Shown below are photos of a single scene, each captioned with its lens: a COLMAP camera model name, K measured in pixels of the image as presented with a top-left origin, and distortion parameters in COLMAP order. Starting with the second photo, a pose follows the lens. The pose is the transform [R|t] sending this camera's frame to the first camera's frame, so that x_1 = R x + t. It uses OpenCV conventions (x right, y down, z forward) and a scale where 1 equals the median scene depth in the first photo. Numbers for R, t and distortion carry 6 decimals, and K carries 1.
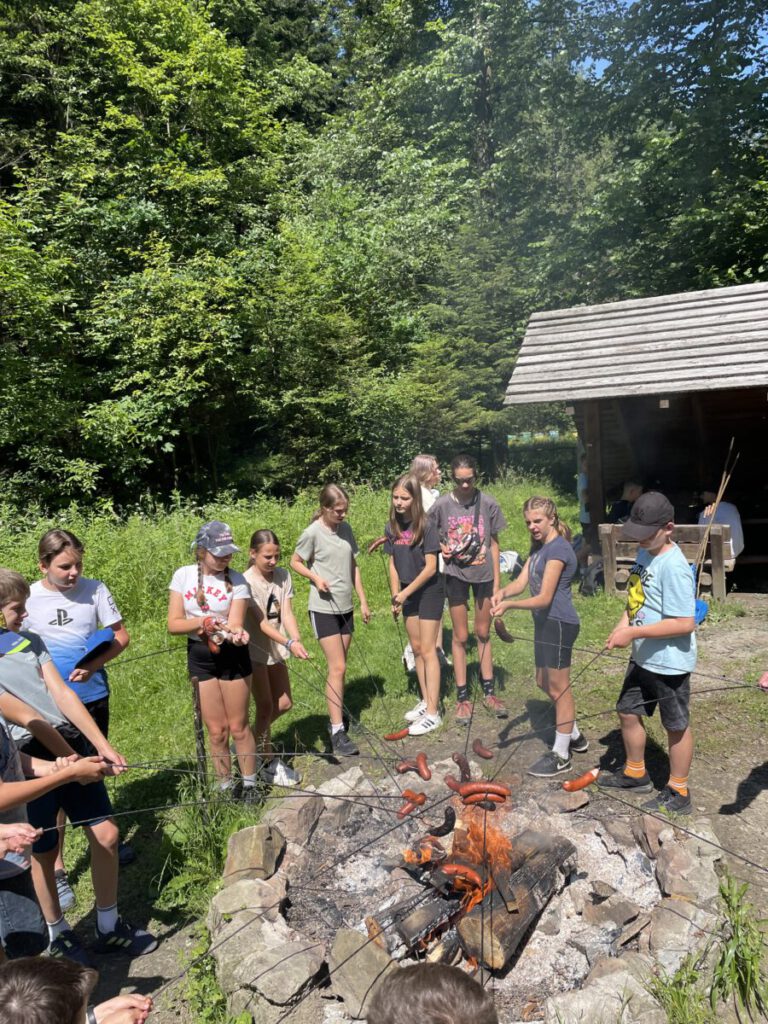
lens RADIAL K [[776.0, 0, 382.4], [0, 776.0, 520.9], [0, 0, 1]] dist [0.072279, -0.091406]
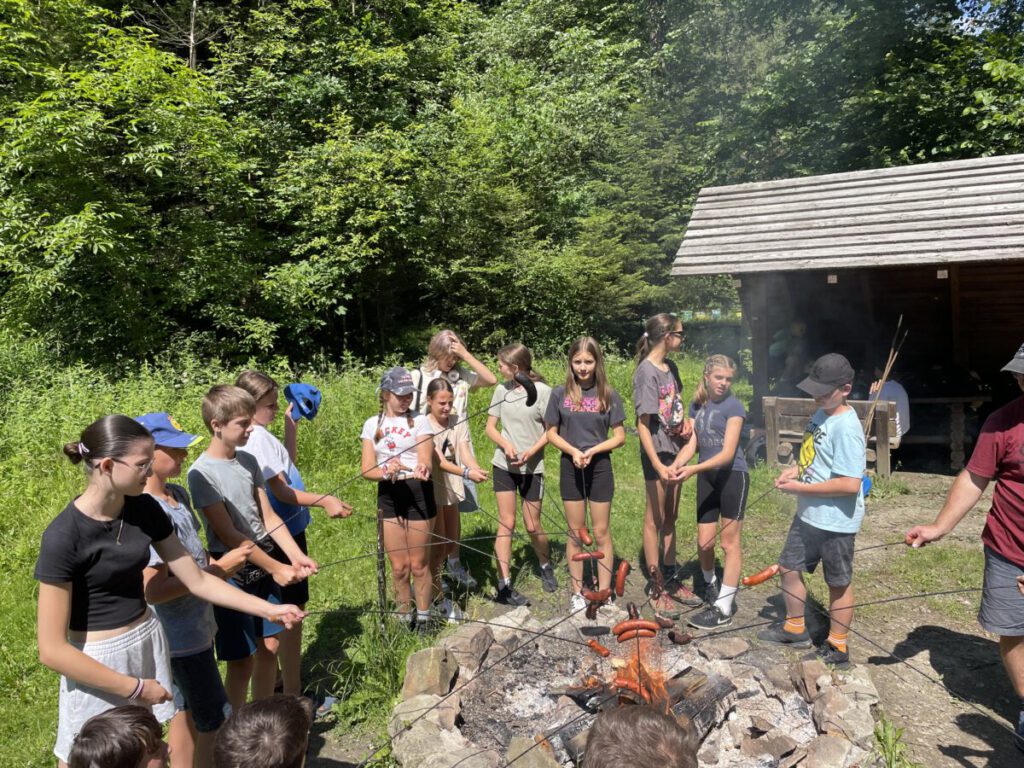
lens RADIAL K [[776.0, 0, 489.4], [0, 776.0, 374.8], [0, 0, 1]] dist [0.072279, -0.091406]
pose [[0.997373, 0.036873, -0.062356, -0.009226], [-0.038560, 0.998916, -0.026078, 0.011534], [0.061326, 0.028414, 0.997713, -0.023083]]
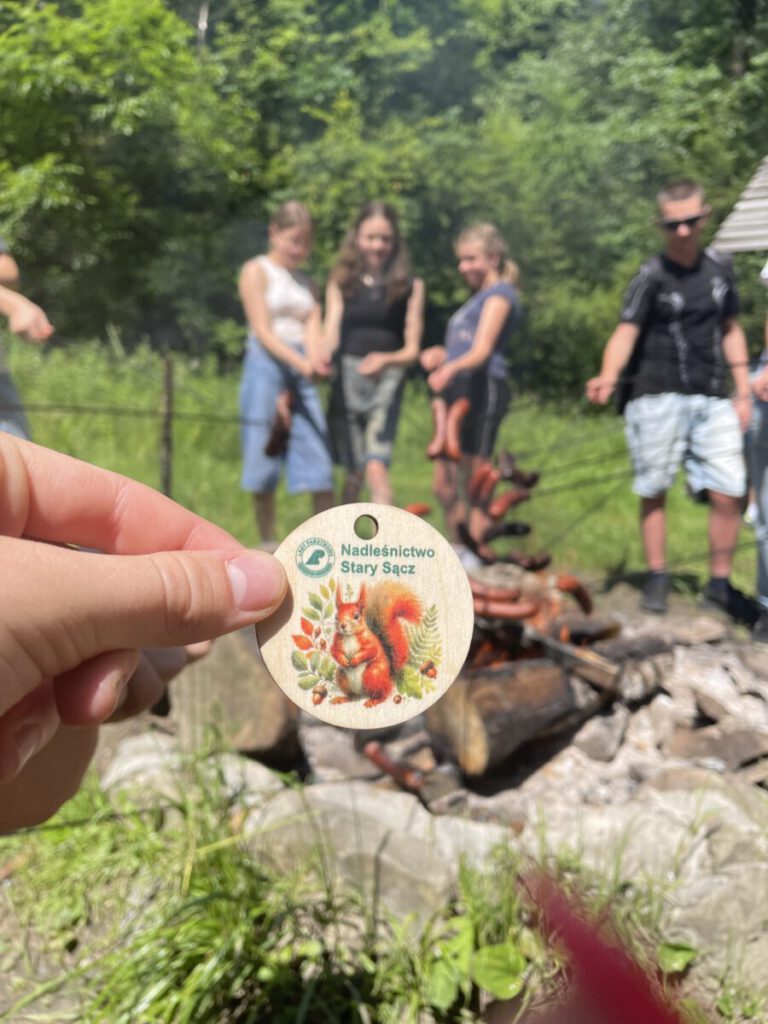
lens RADIAL K [[776.0, 0, 379.7], [0, 776.0, 513.0], [0, 0, 1]] dist [0.072279, -0.091406]
pose [[0.959652, 0.151067, -0.237165, 0.045429], [-0.149649, 0.988446, 0.024076, 0.096168], [0.238062, 0.012387, 0.971171, 0.111368]]
